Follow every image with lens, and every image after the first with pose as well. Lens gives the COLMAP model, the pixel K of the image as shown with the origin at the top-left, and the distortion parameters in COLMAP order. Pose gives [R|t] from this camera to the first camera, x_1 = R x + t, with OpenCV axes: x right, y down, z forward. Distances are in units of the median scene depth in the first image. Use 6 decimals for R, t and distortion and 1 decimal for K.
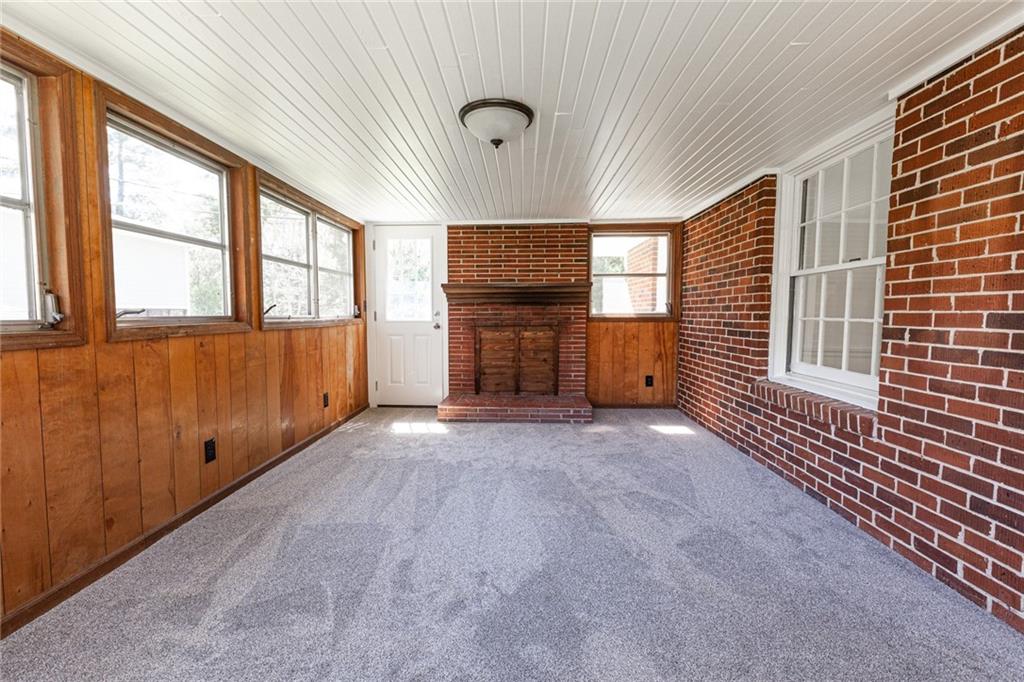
lens RADIAL K [[452.4, 0, 512.0], [0, 452.4, 341.0], [0, 0, 1]] dist [-0.000412, -0.000264]
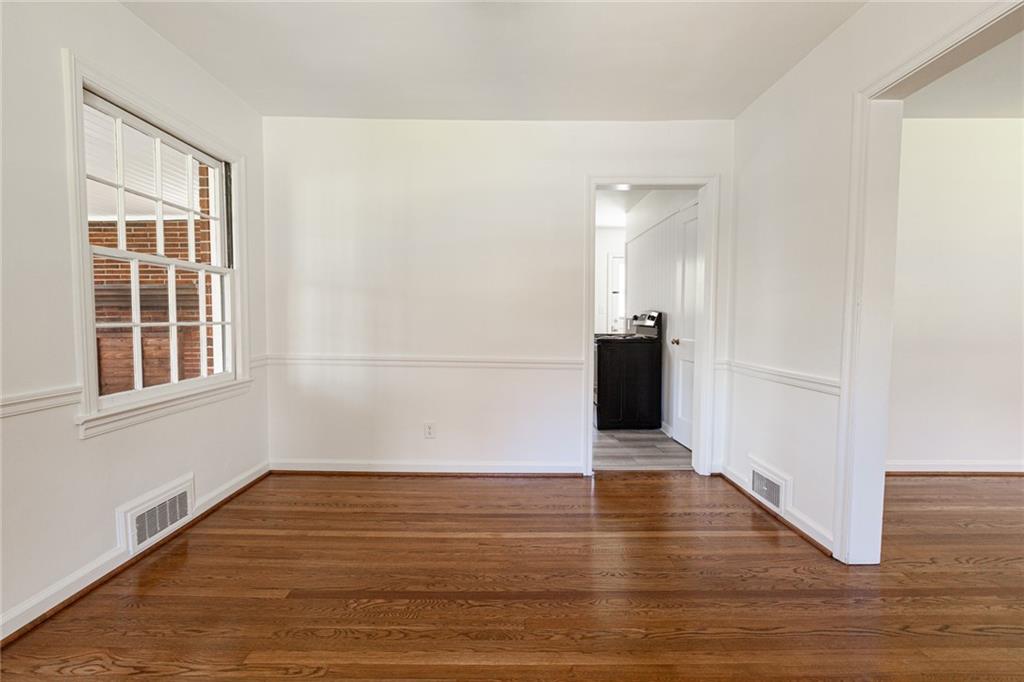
lens RADIAL K [[452.4, 0, 512.0], [0, 452.4, 341.0], [0, 0, 1]] dist [-0.000412, -0.000264]
pose [[0.999507, -0.002048, 0.031337, 0.747205], [0.002521, 0.999883, -0.015070, 0.000333], [-0.031302, 0.015141, 0.999395, 0.065008]]
